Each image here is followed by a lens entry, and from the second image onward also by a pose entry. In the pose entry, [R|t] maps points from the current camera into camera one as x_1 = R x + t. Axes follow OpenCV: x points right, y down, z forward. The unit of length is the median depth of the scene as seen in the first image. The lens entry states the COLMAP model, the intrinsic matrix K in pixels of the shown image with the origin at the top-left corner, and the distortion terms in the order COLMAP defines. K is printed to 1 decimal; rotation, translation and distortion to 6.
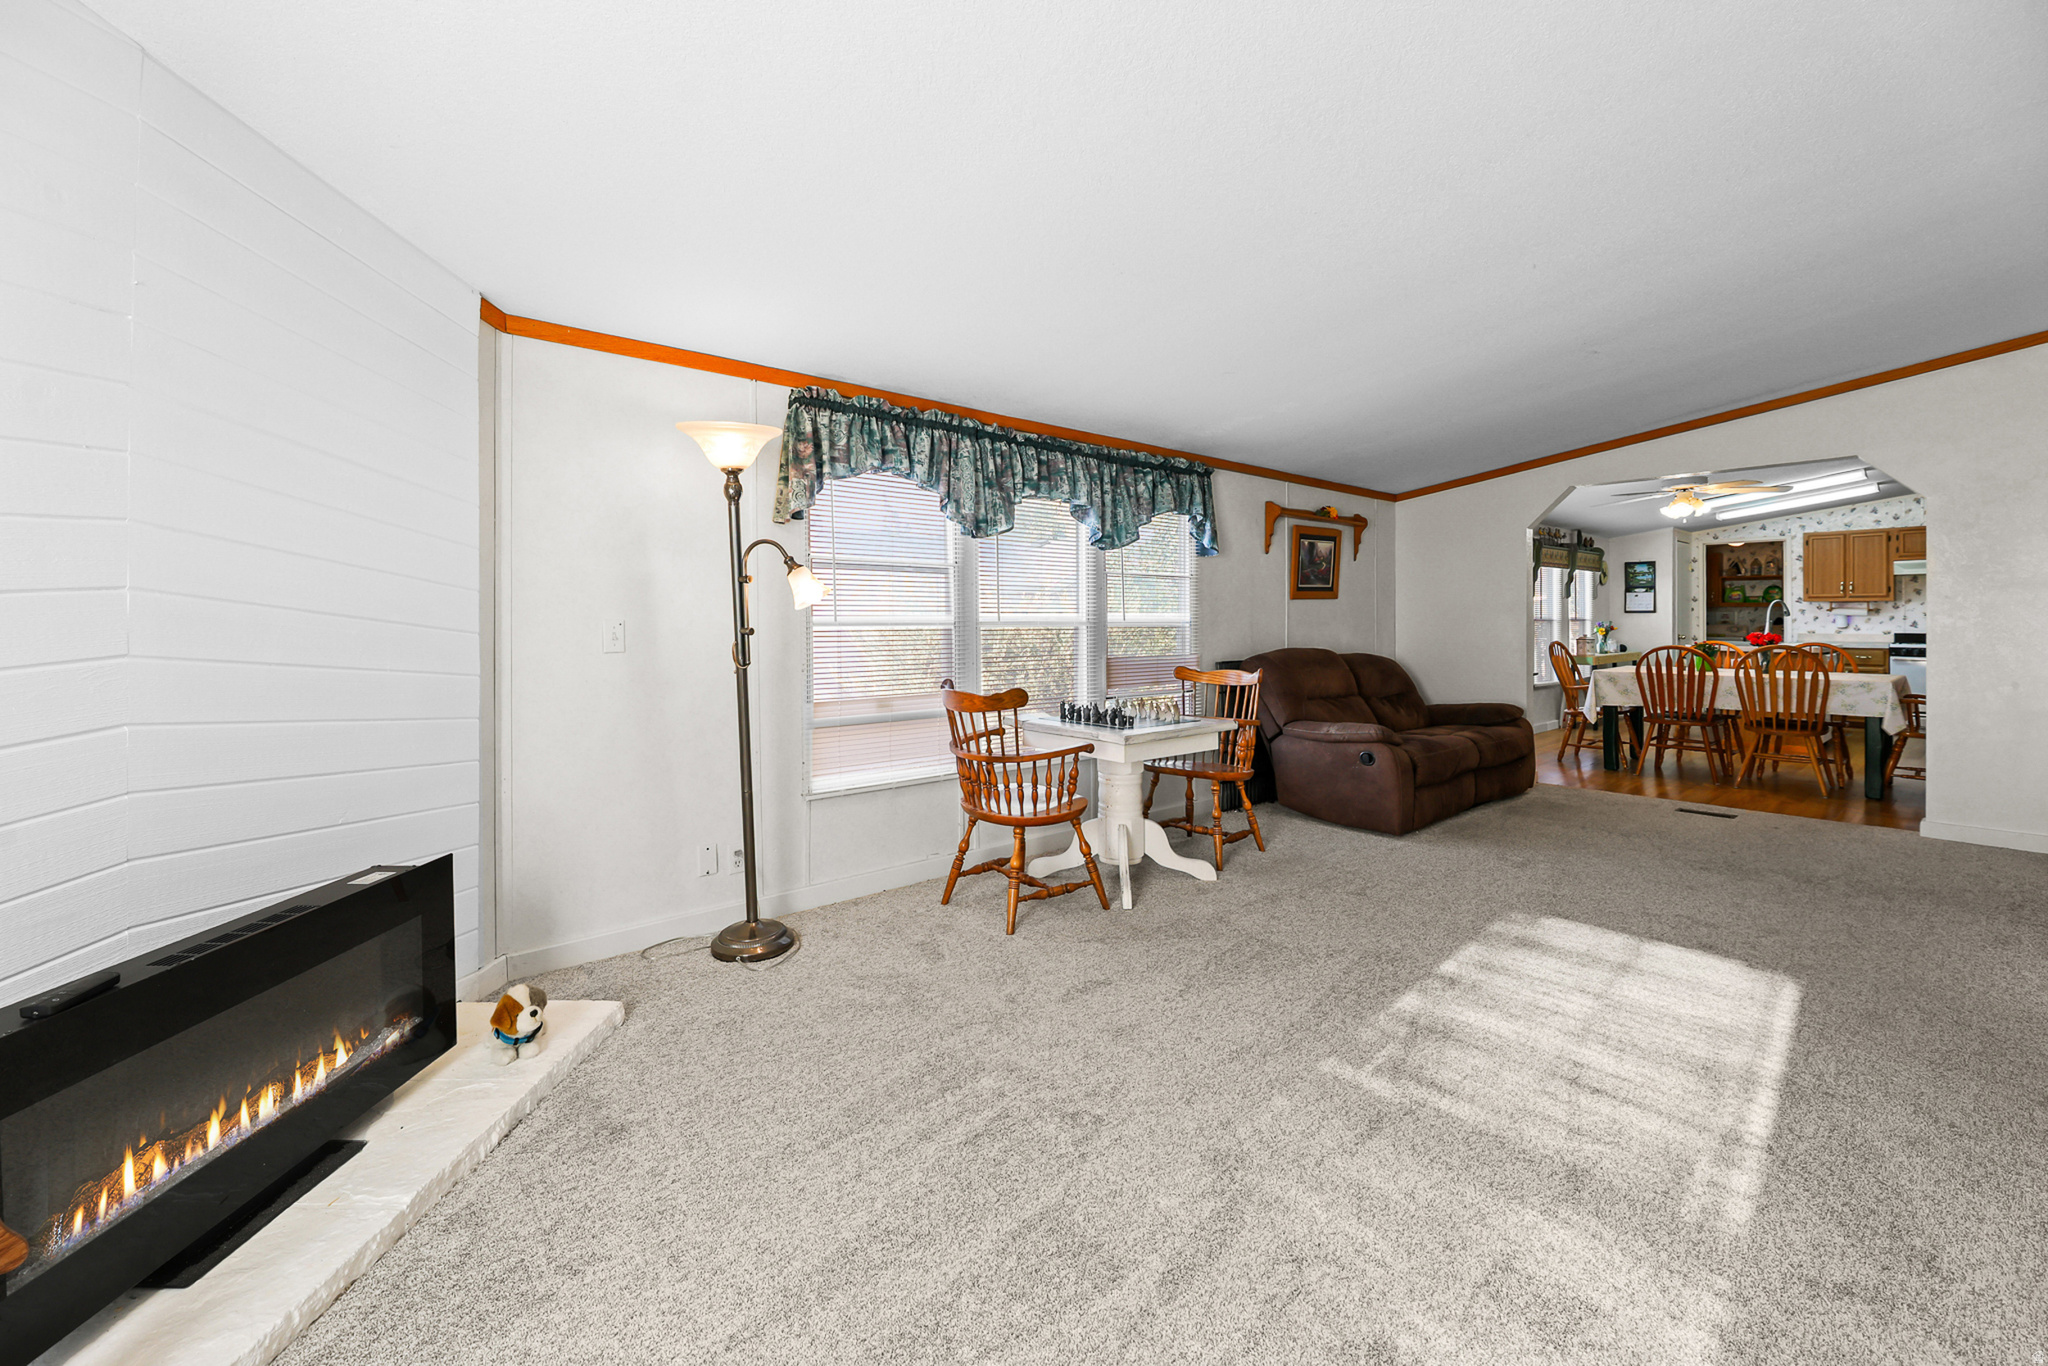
lens RADIAL K [[852.2, 0, 1047.4], [0, 852.2, 620.2], [0, 0, 1]] dist [-0.003195, -0.000373]
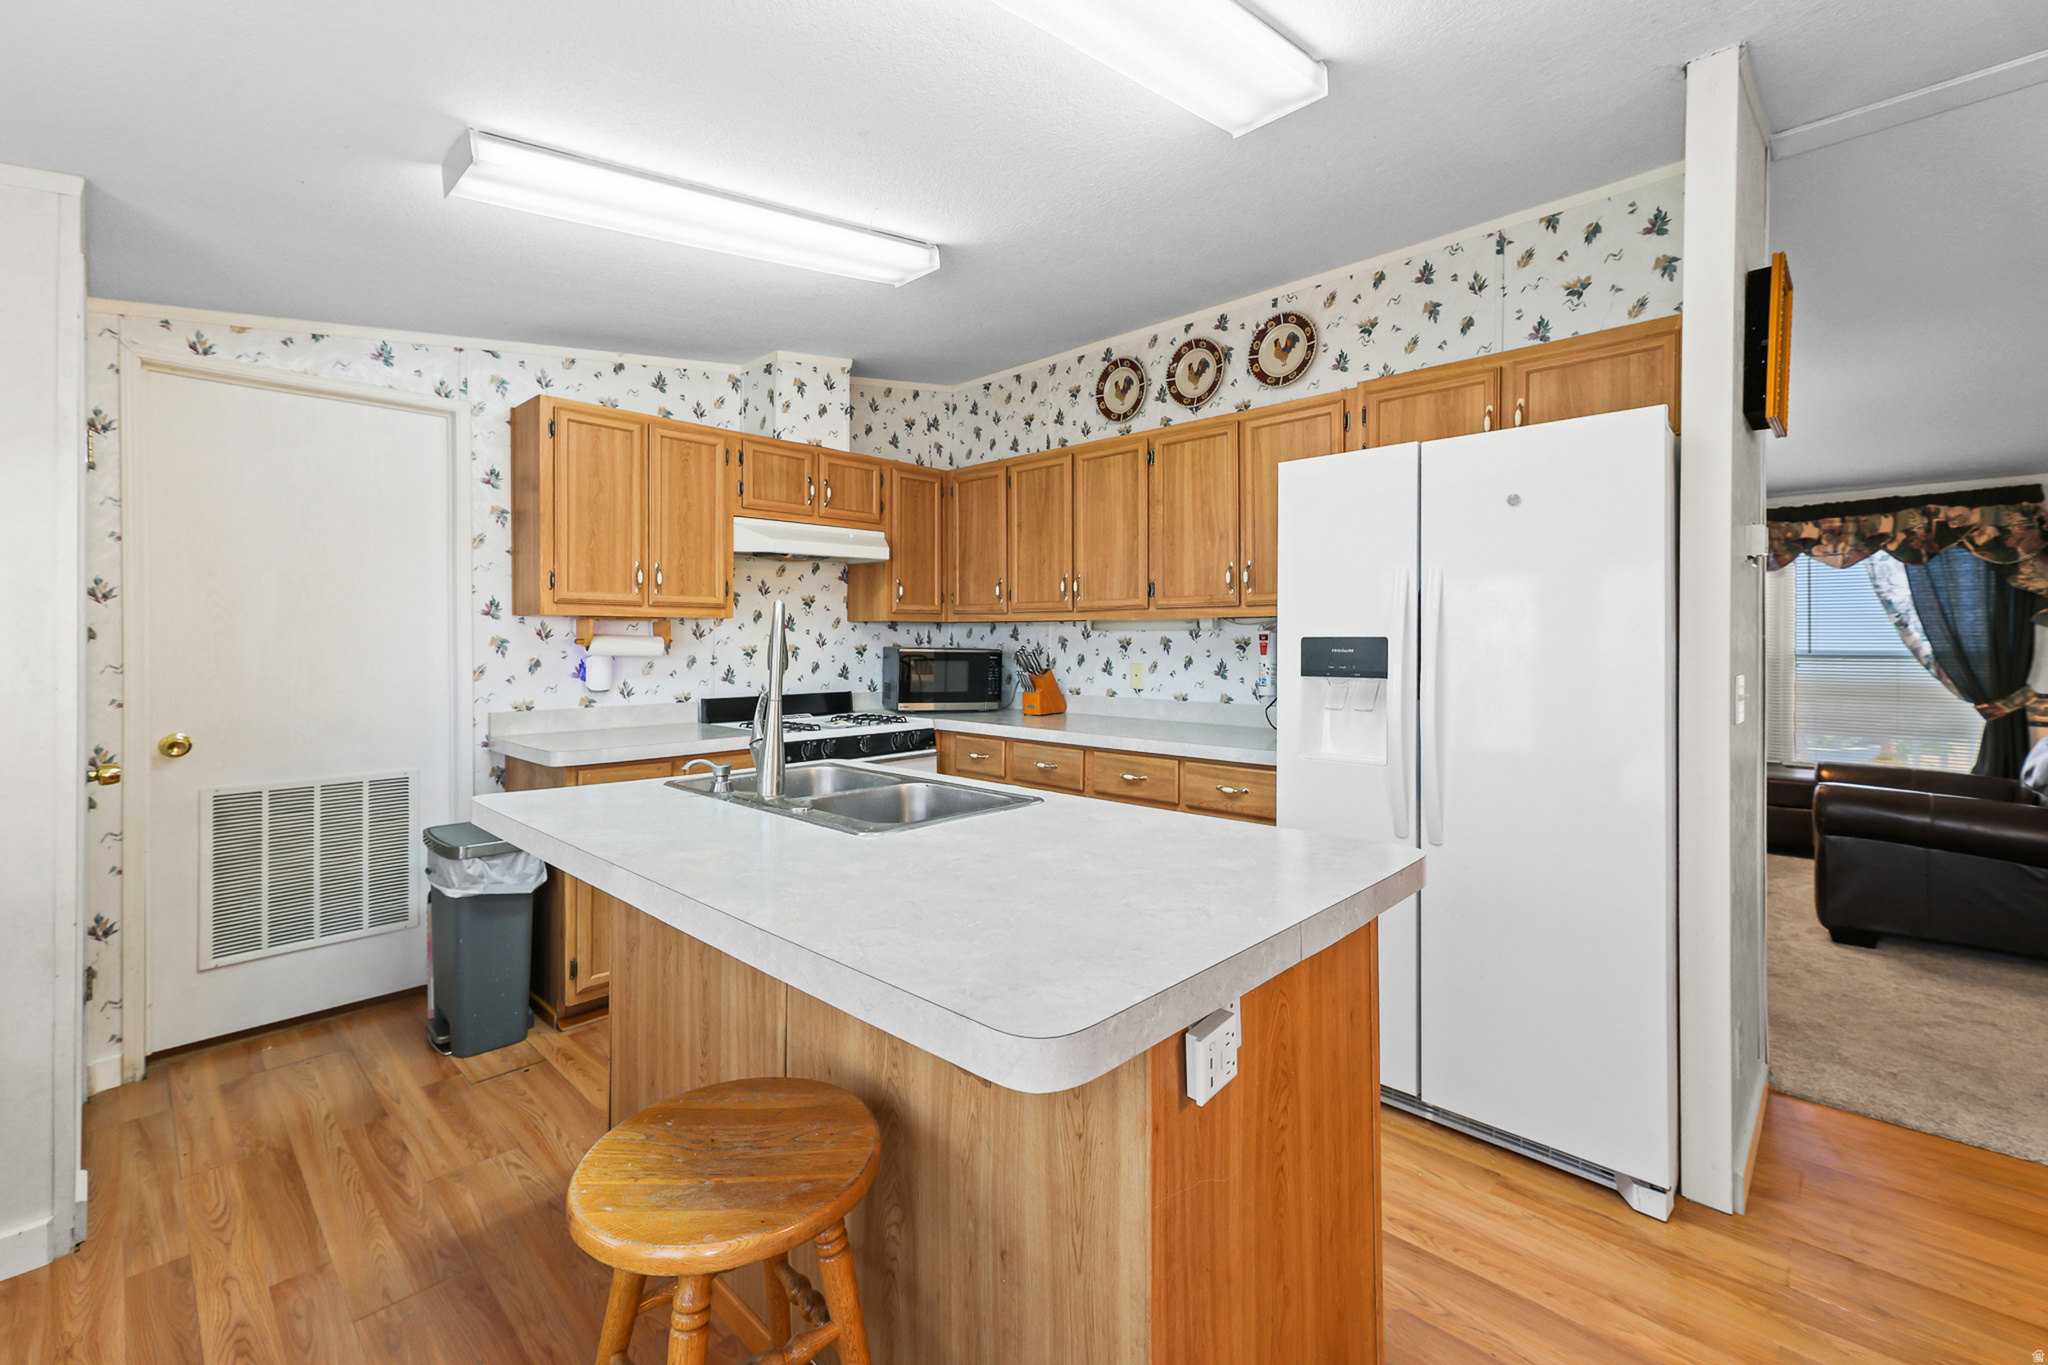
lens RADIAL K [[852.2, 0, 1033.1], [0, 852.2, 639.0], [0, 0, 1]] dist [-0.003195, -0.000373]
pose [[-0.108241, 0.001546, 0.994123, 0.596258], [0.000844, 0.999999, -0.001463, -0.012737], [-0.994124, 0.000681, -0.108242, 0.911691]]
